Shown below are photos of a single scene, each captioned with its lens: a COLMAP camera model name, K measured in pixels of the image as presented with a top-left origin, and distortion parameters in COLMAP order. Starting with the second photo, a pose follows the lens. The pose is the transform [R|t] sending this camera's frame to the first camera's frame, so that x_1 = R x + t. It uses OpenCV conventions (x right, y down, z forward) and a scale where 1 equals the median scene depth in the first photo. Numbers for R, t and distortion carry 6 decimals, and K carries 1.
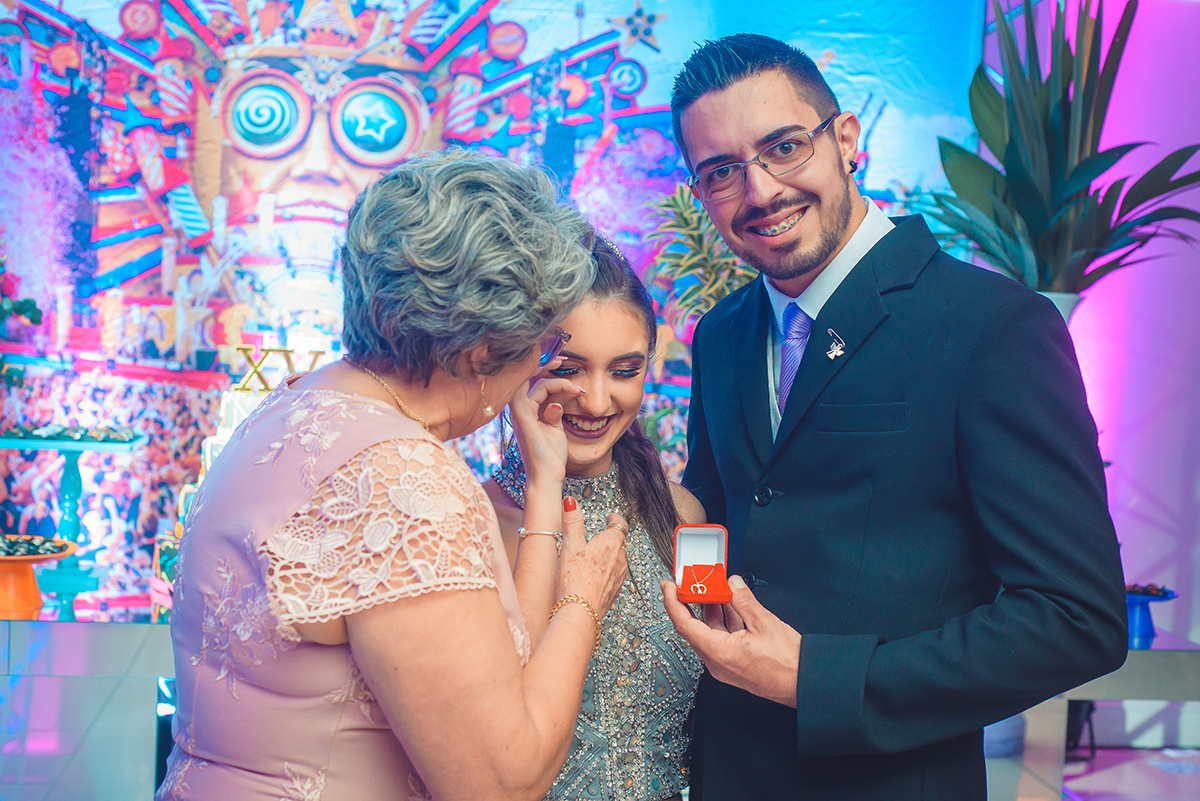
lens RADIAL K [[1791.1, 0, 599.7], [0, 1791.1, 399.8], [0, 0, 1]] dist [-0.014582, 0.000000]
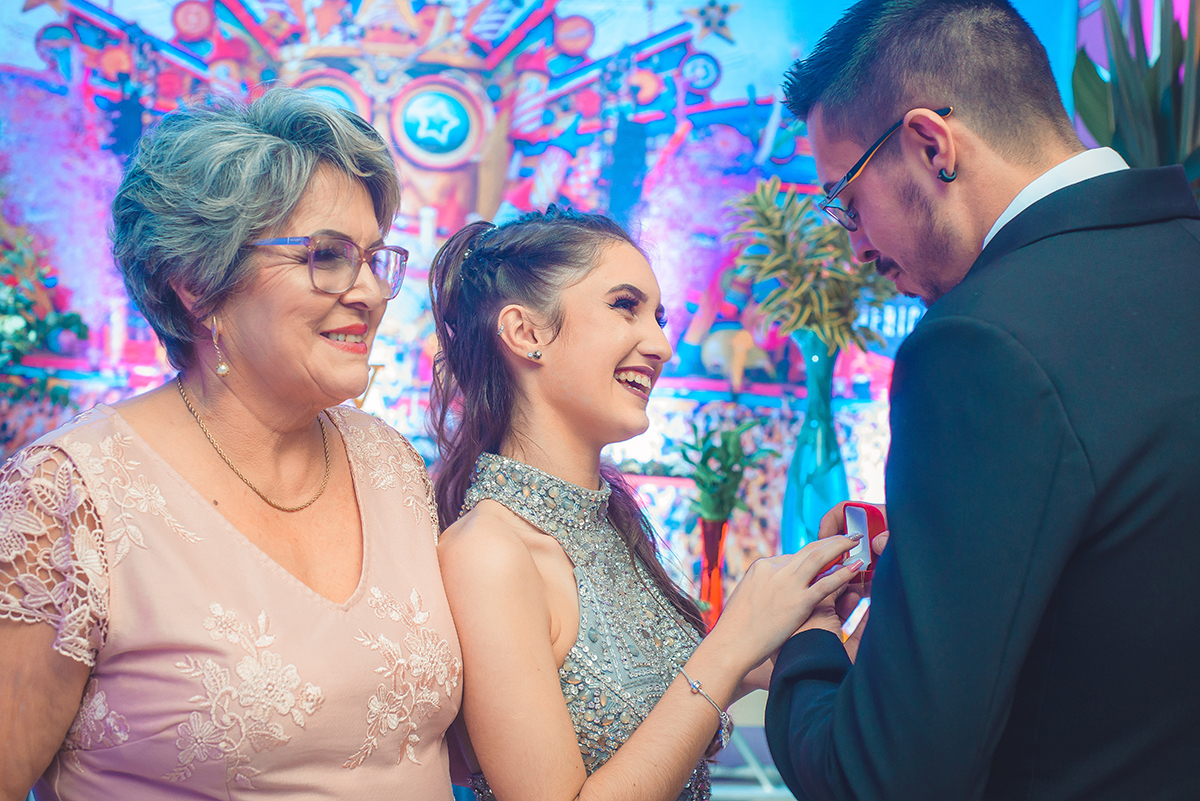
lens RADIAL K [[1791.1, 0, 596.7], [0, 1791.1, 399.3], [0, 0, 1]] dist [-0.014582, 0.000000]
pose [[0.999066, -0.011260, -0.041714, -0.002246], [0.011139, 0.999933, -0.003132, -0.003477], [0.041747, 0.002664, 0.999125, 0.048181]]
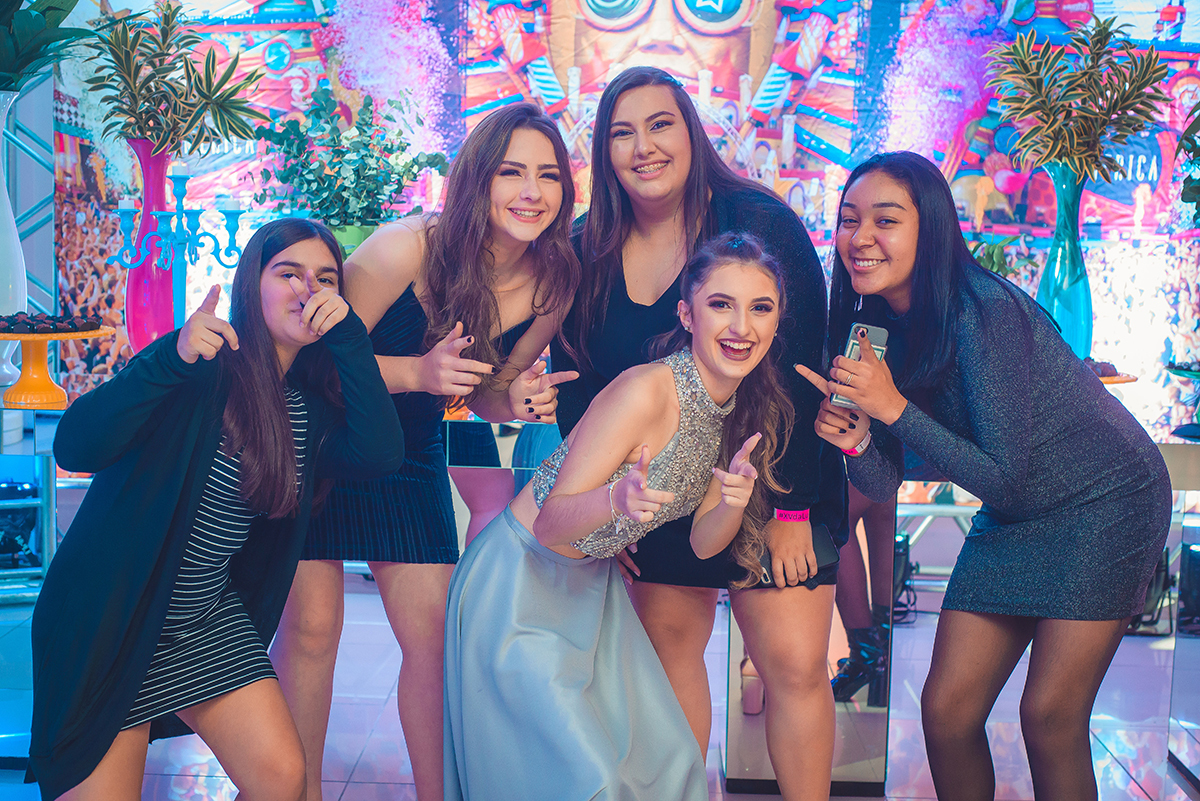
lens RADIAL K [[1791.1, 0, 597.7], [0, 1791.1, 399.6], [0, 0, 1]] dist [-0.014582, 0.000000]
pose [[0.989324, -0.003073, -0.145697, -0.038360], [0.011719, 0.998217, 0.058521, 0.026320], [0.145258, -0.059604, 0.987597, -0.095644]]
